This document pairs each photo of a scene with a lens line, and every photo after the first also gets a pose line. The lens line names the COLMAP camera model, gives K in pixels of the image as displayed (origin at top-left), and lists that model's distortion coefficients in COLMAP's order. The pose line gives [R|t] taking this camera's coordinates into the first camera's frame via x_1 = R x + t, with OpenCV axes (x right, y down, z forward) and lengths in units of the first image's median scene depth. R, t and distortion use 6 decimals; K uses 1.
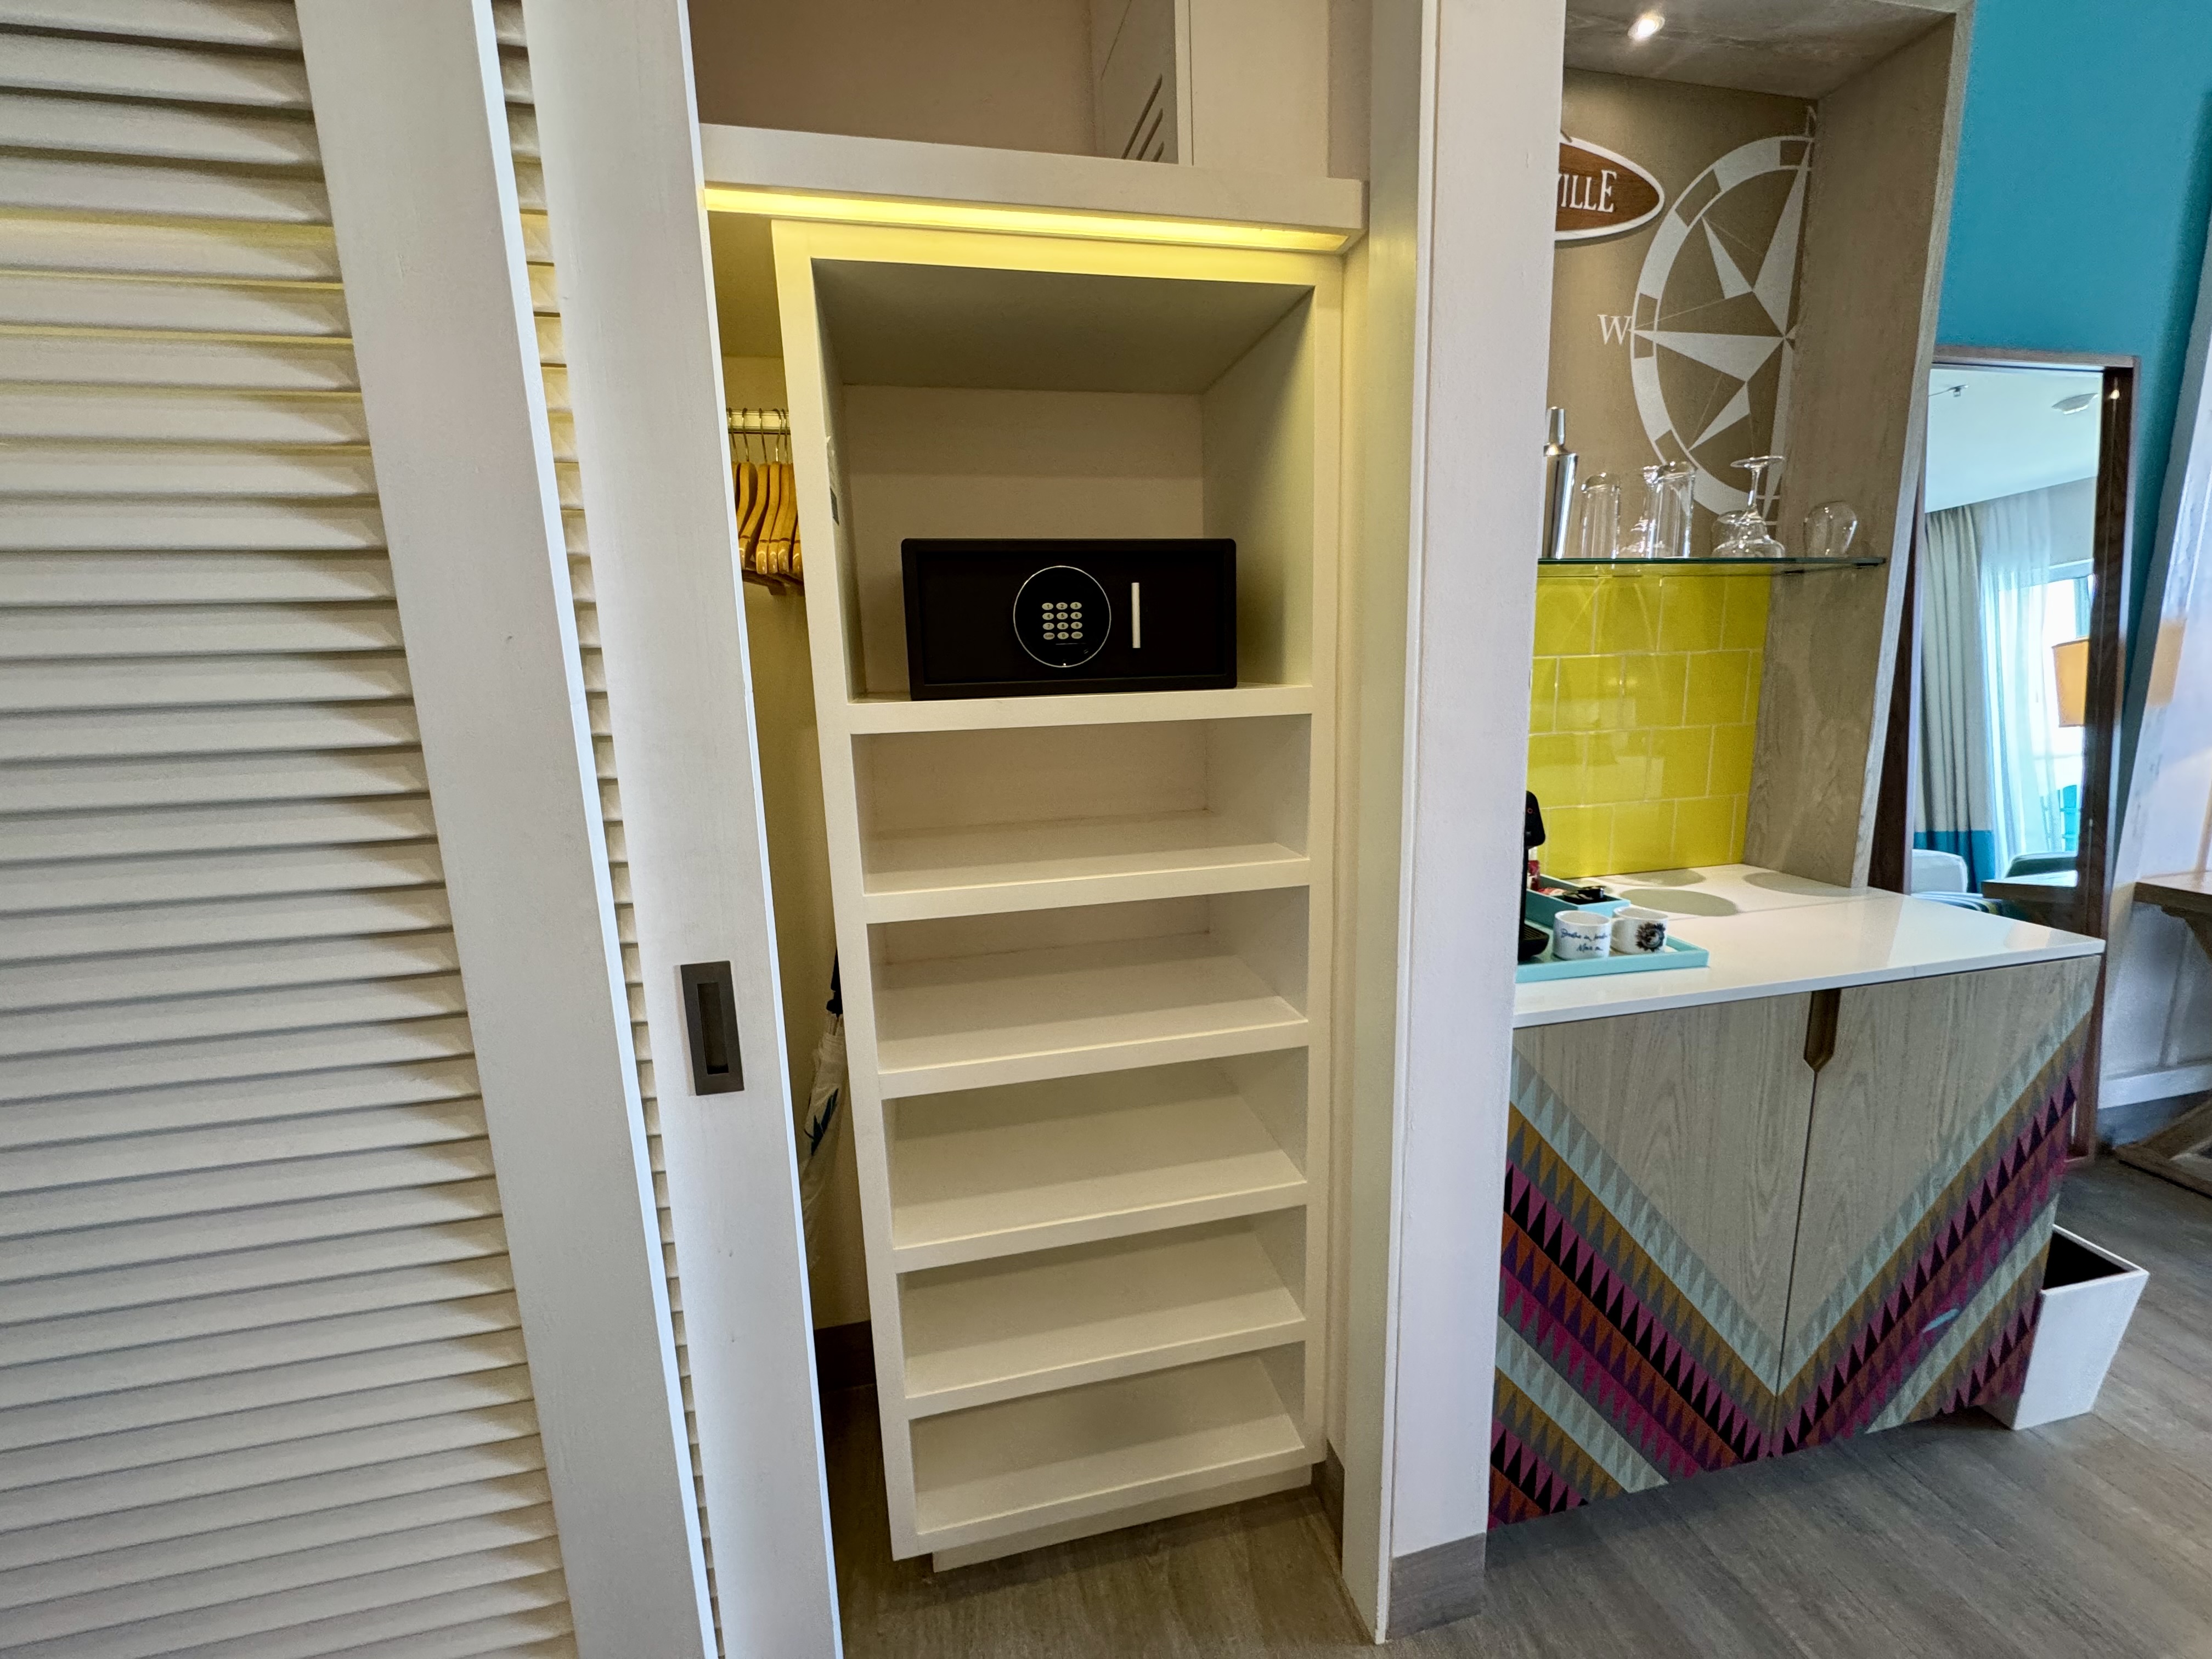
lens RADIAL K [[894.2, 0, 1108.1], [0, 894.2, 832.1], [0, 0, 1]] dist [0.001159, -0.000026]
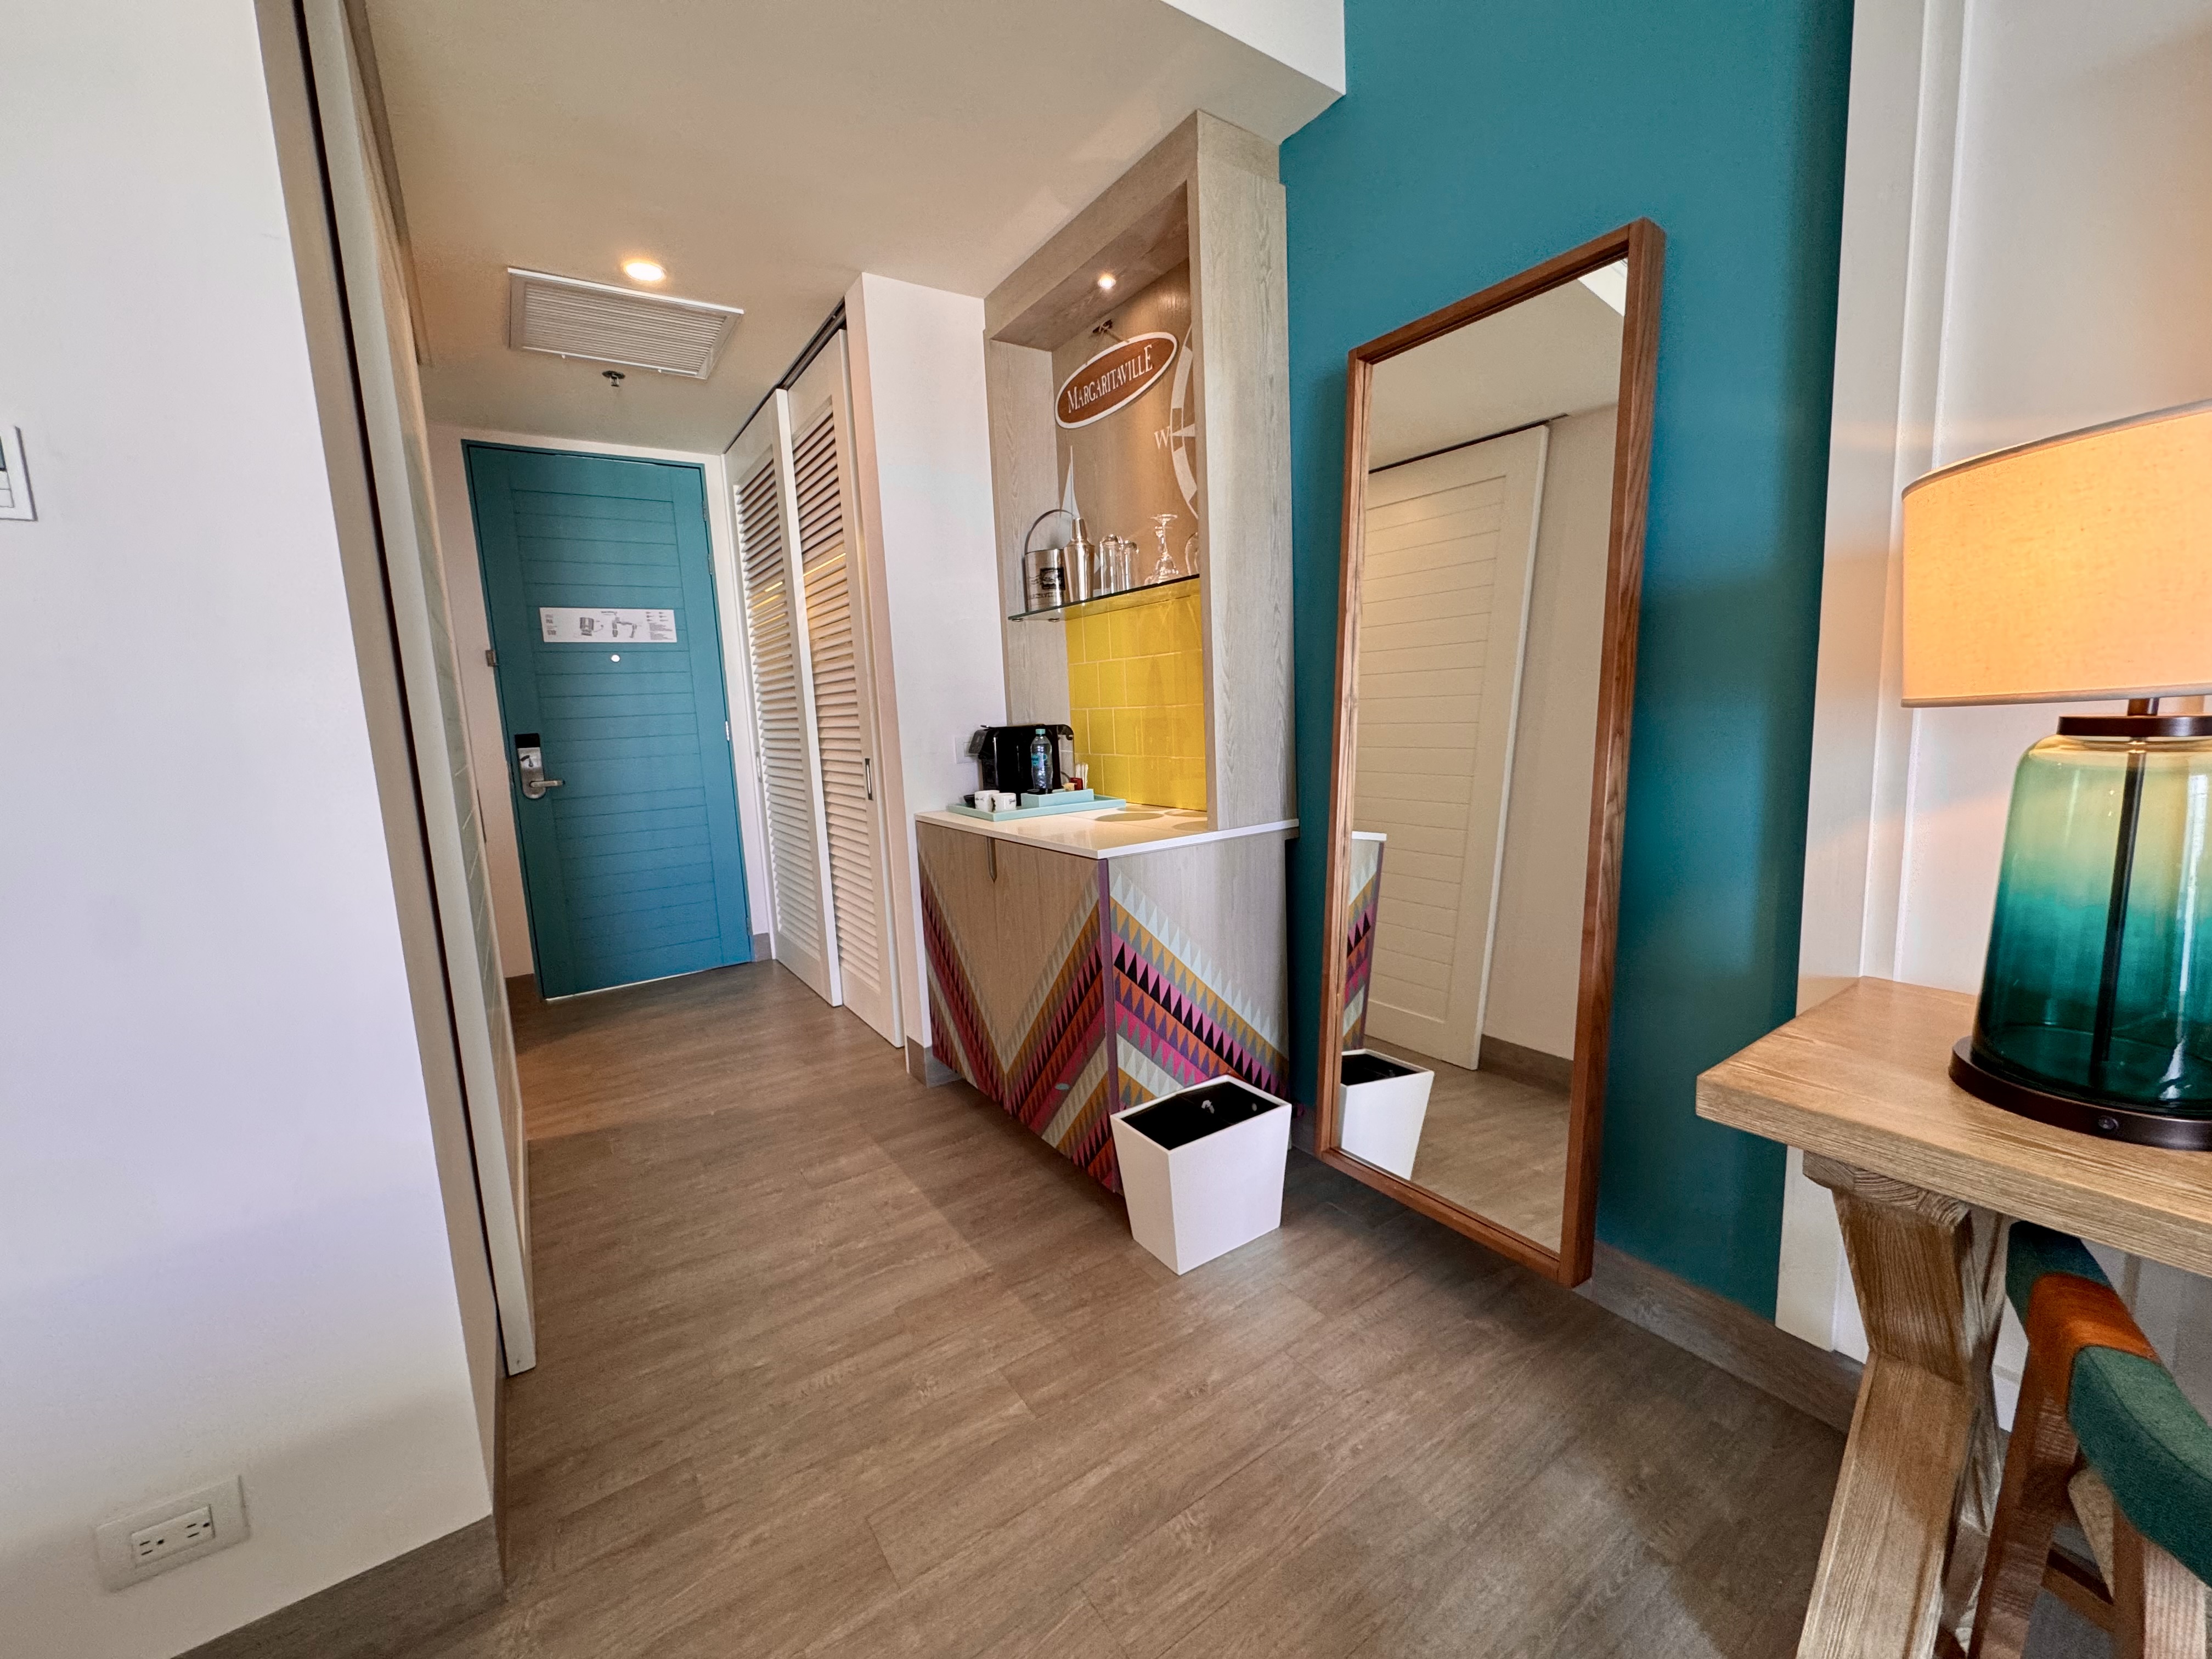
lens RADIAL K [[894.2, 0, 1107.3], [0, 894.2, 836.2], [0, 0, 1]] dist [0.001159, -0.000026]
pose [[0.370404, 0.148921, -0.916855, 2.027501], [-0.136180, 0.985105, 0.104991, -0.044865], [0.918834, 0.085968, 0.385167, 0.390981]]
